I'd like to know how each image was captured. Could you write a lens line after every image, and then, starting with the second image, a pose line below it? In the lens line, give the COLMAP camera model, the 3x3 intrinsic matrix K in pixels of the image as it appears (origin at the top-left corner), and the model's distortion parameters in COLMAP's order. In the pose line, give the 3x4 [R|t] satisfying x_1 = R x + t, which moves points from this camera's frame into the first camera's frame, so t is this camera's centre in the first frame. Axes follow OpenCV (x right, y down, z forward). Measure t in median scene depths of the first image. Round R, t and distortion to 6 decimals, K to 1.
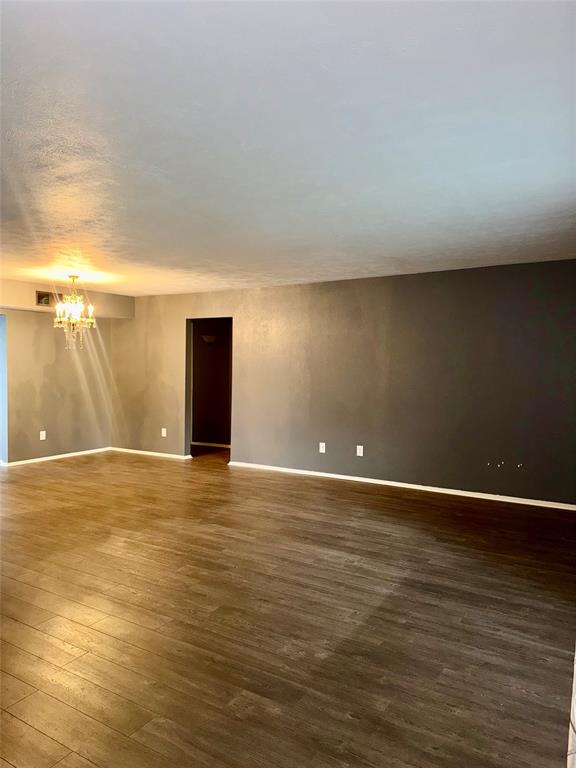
lens RADIAL K [[542.1, 0, 288.0], [0, 542.1, 384.0], [0, 0, 1]] dist [0.040320, -0.055450]
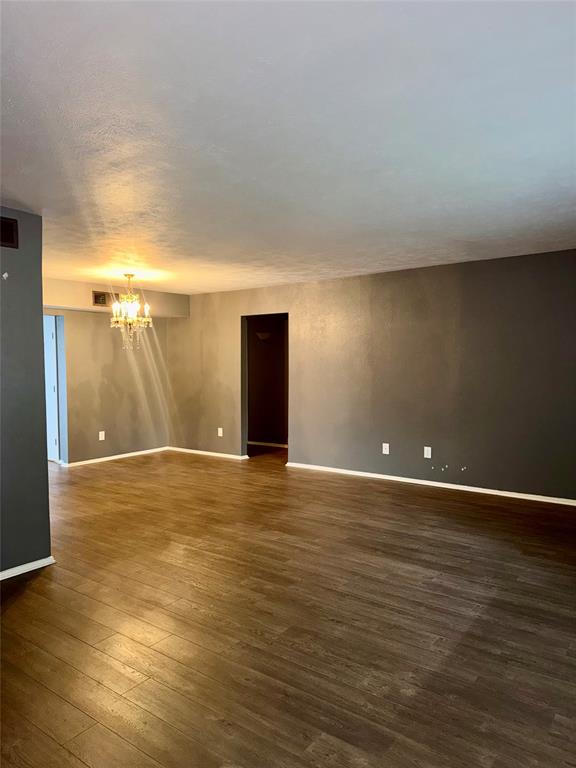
lens RADIAL K [[542.1, 0, 288.0], [0, 542.1, 384.0], [0, 0, 1]] dist [0.040320, -0.055450]
pose [[0.995529, -0.012498, -0.093626, -0.027779], [0.013046, 0.999901, 0.005251, -0.003555], [0.093552, -0.006449, 0.995594, 0.072234]]
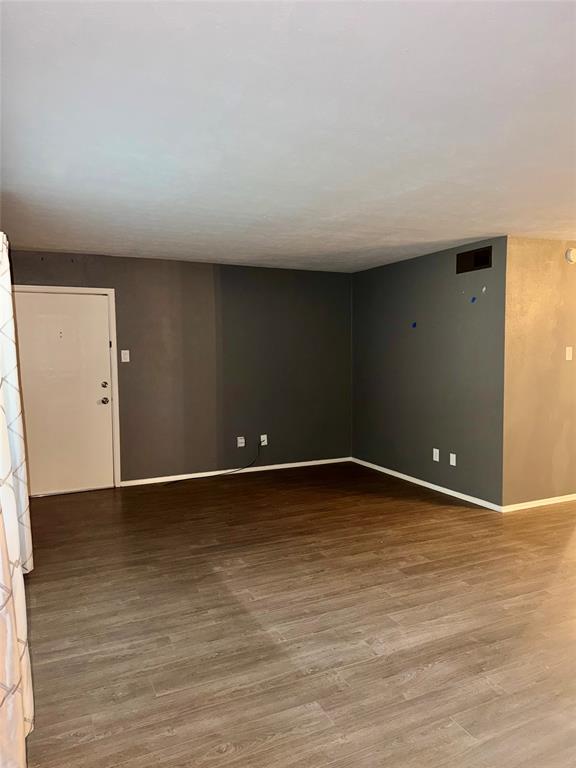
lens RADIAL K [[542.1, 0, 288.0], [0, 542.1, 384.0], [0, 0, 1]] dist [0.040320, -0.055450]
pose [[-0.544132, 0.048781, -0.837581, 0.706426], [-0.034269, 0.996183, 0.080281, -0.050254], [0.838300, 0.072386, -0.540383, 1.207930]]
